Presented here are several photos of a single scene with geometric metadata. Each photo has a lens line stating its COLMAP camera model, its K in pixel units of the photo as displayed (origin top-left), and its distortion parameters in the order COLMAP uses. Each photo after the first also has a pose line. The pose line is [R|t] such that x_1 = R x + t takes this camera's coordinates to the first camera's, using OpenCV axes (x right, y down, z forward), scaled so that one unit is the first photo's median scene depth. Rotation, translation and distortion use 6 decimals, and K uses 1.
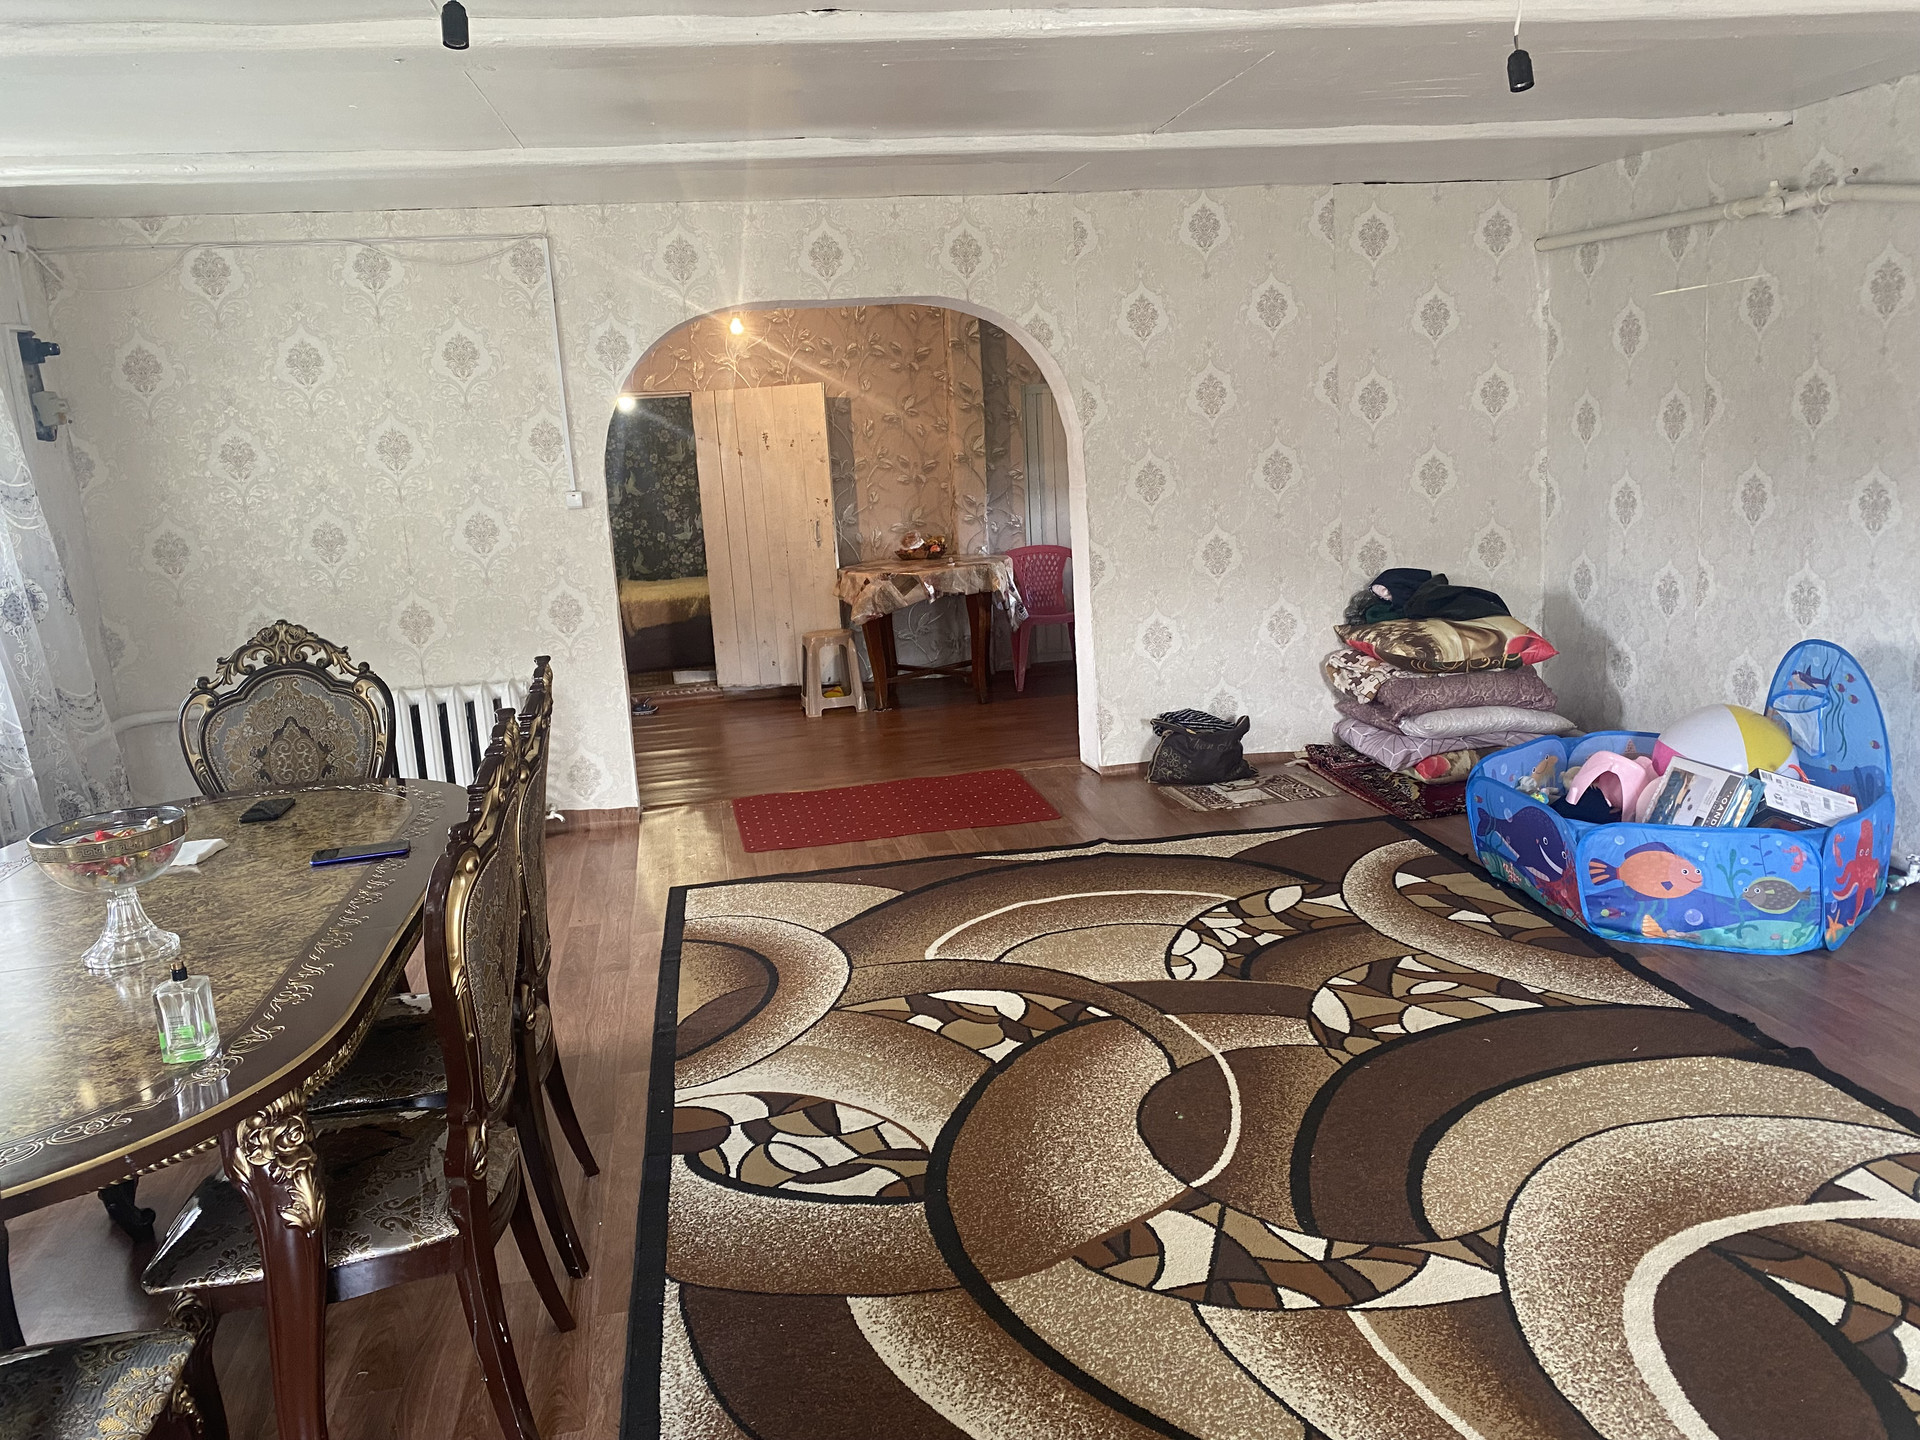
lens RADIAL K [[1453.7, 0, 955.3], [0, 1453.7, 700.7], [0, 0, 1]] dist [0.051303, -0.050621]
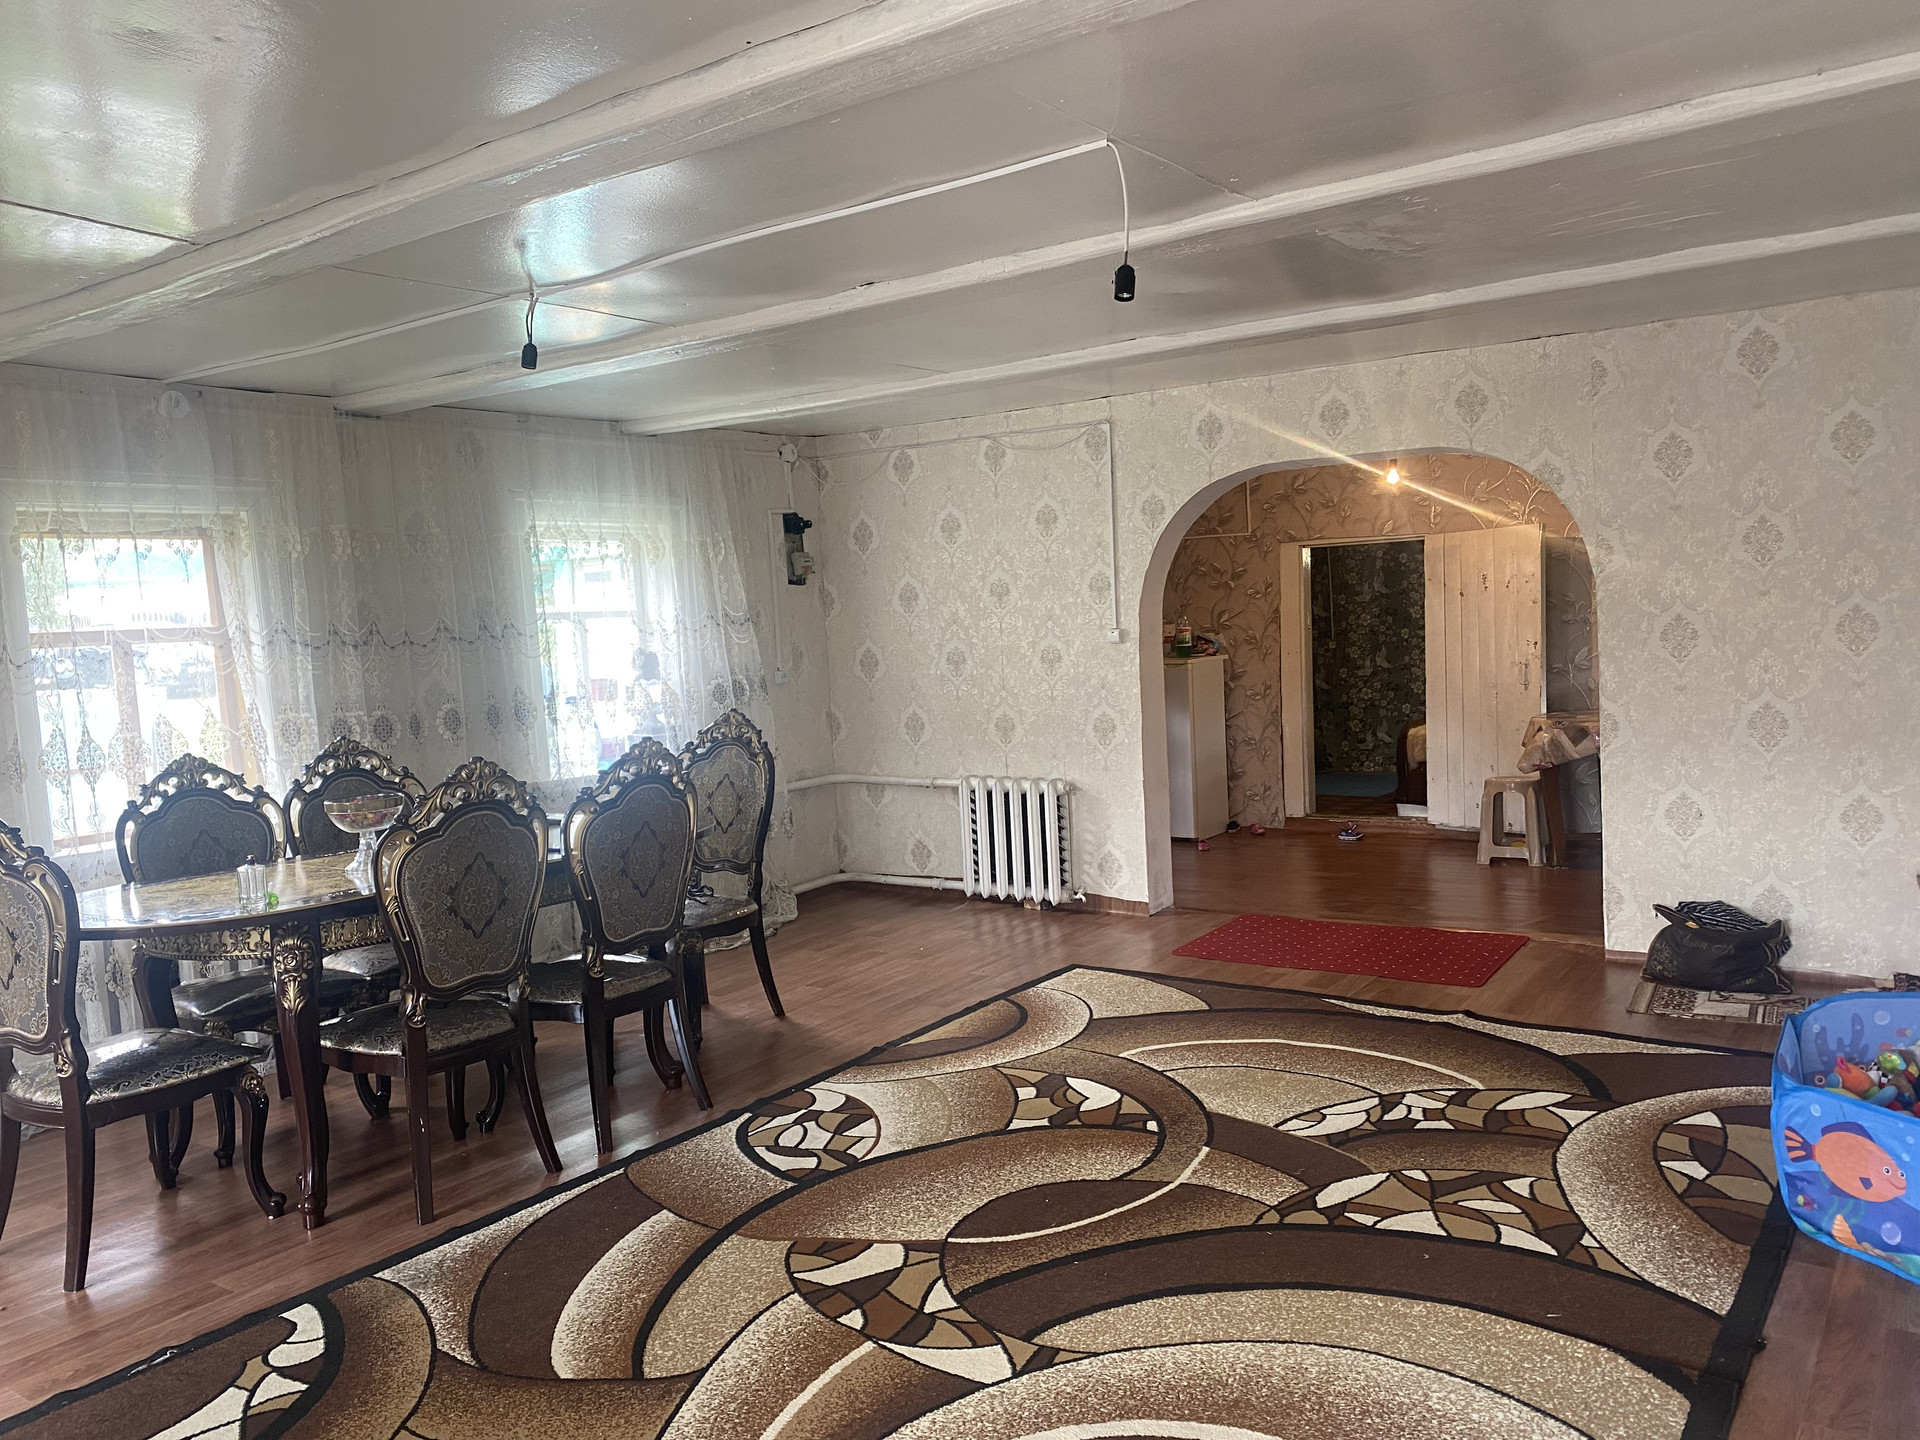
lens RADIAL K [[1454.4, 0, 960.0], [0, 1454.4, 720.0], [0, 0, 1]] dist [0.074826, -0.119002]
pose [[0.708641, 0.076190, -0.701444, 0.606970], [-0.127312, 0.991642, -0.020908, -0.034557], [0.693988, 0.104118, 0.712418, 0.086379]]
